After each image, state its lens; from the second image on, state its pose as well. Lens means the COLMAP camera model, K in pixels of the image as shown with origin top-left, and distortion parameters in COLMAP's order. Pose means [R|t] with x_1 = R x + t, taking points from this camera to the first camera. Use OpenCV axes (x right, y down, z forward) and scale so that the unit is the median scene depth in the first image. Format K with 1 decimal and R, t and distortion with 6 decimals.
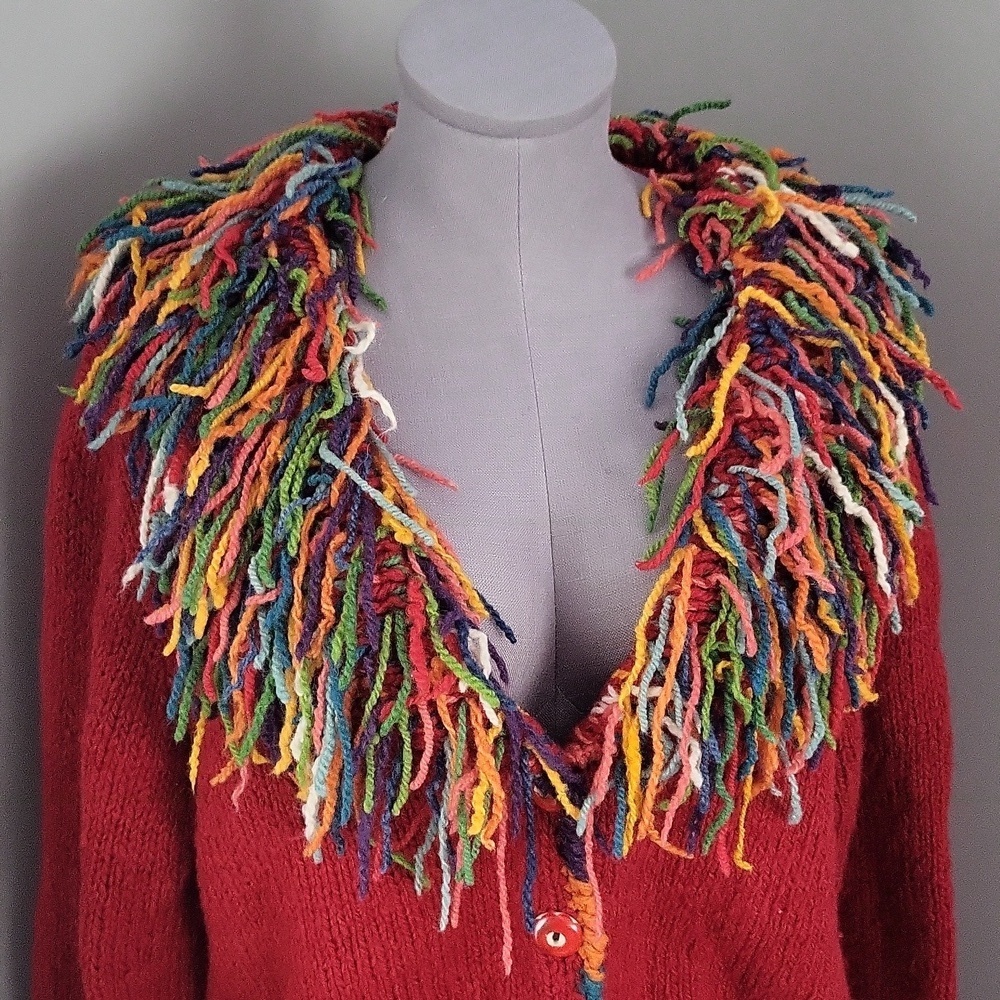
lens RADIAL K [[1602.4, 0, 520.5], [0, 1602.4, 512.4], [0, 0, 1]] dist [0.007070, 0.058141]
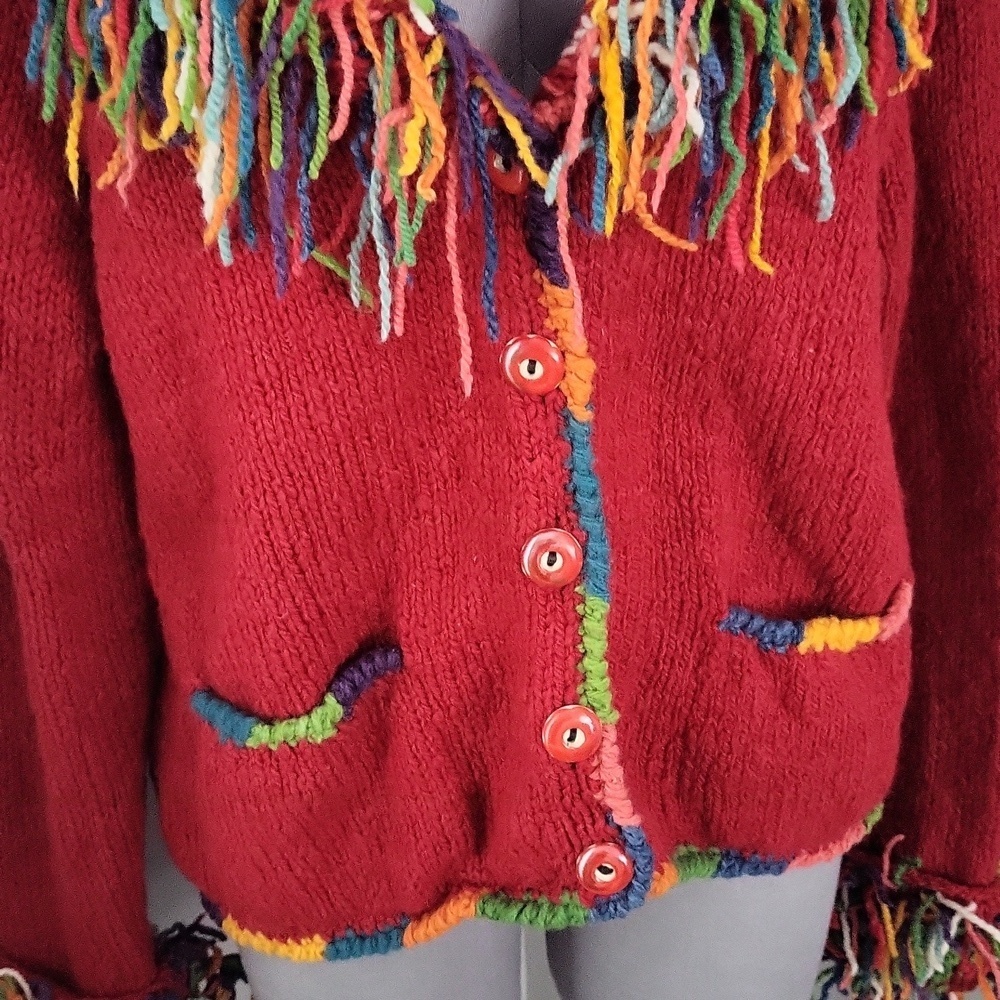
lens RADIAL K [[1602.4, 0, 520.5], [0, 1602.4, 512.4], [0, 0, 1]] dist [0.007070, 0.058141]
pose [[0.998705, -0.029189, -0.041676, 0.049682], [0.033126, 0.994719, 0.097140, 0.266551], [0.038621, -0.098395, 0.994398, 0.192661]]
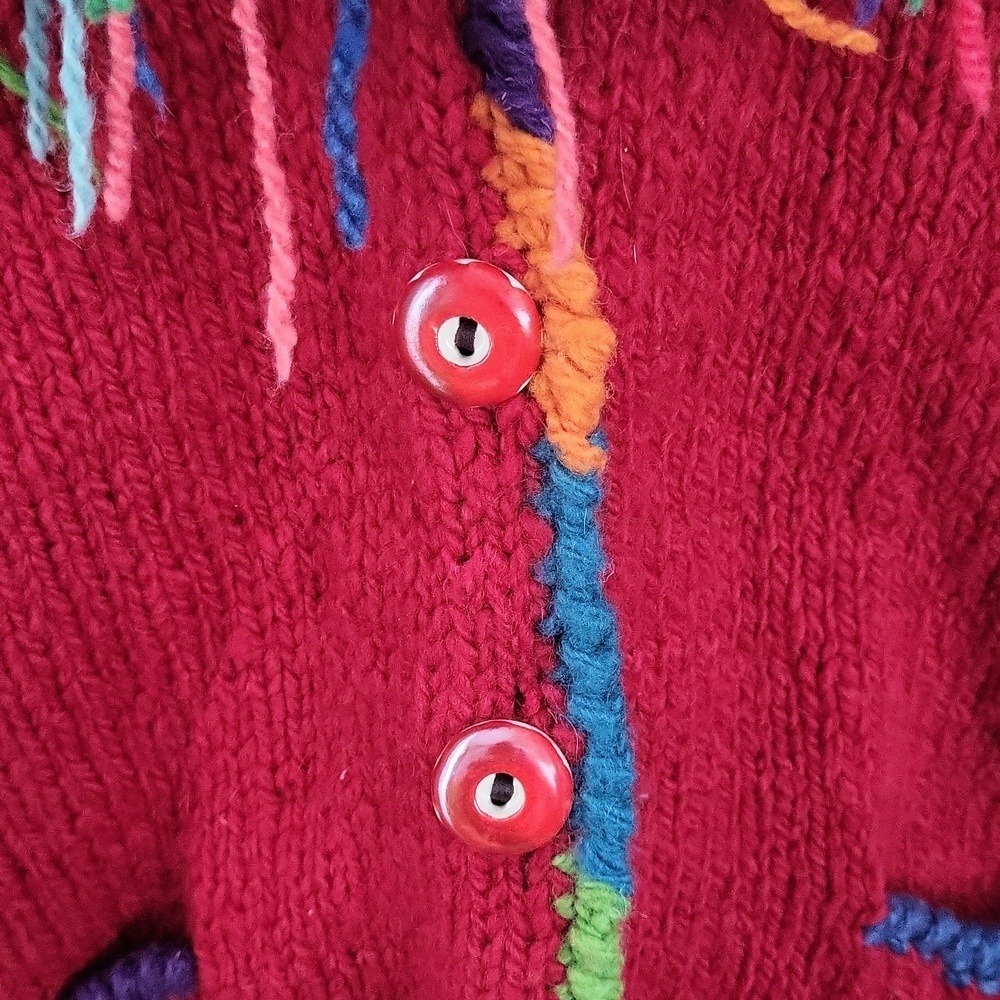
lens RADIAL K [[1602.4, 0, 520.5], [0, 1602.4, 512.4], [0, 0, 1]] dist [0.007070, 0.058141]
pose [[0.995318, 0.015205, -0.095455, 0.069454], [-0.015092, 0.999884, 0.001908, 0.310256], [0.095473, -0.000458, 0.995432, 0.678731]]
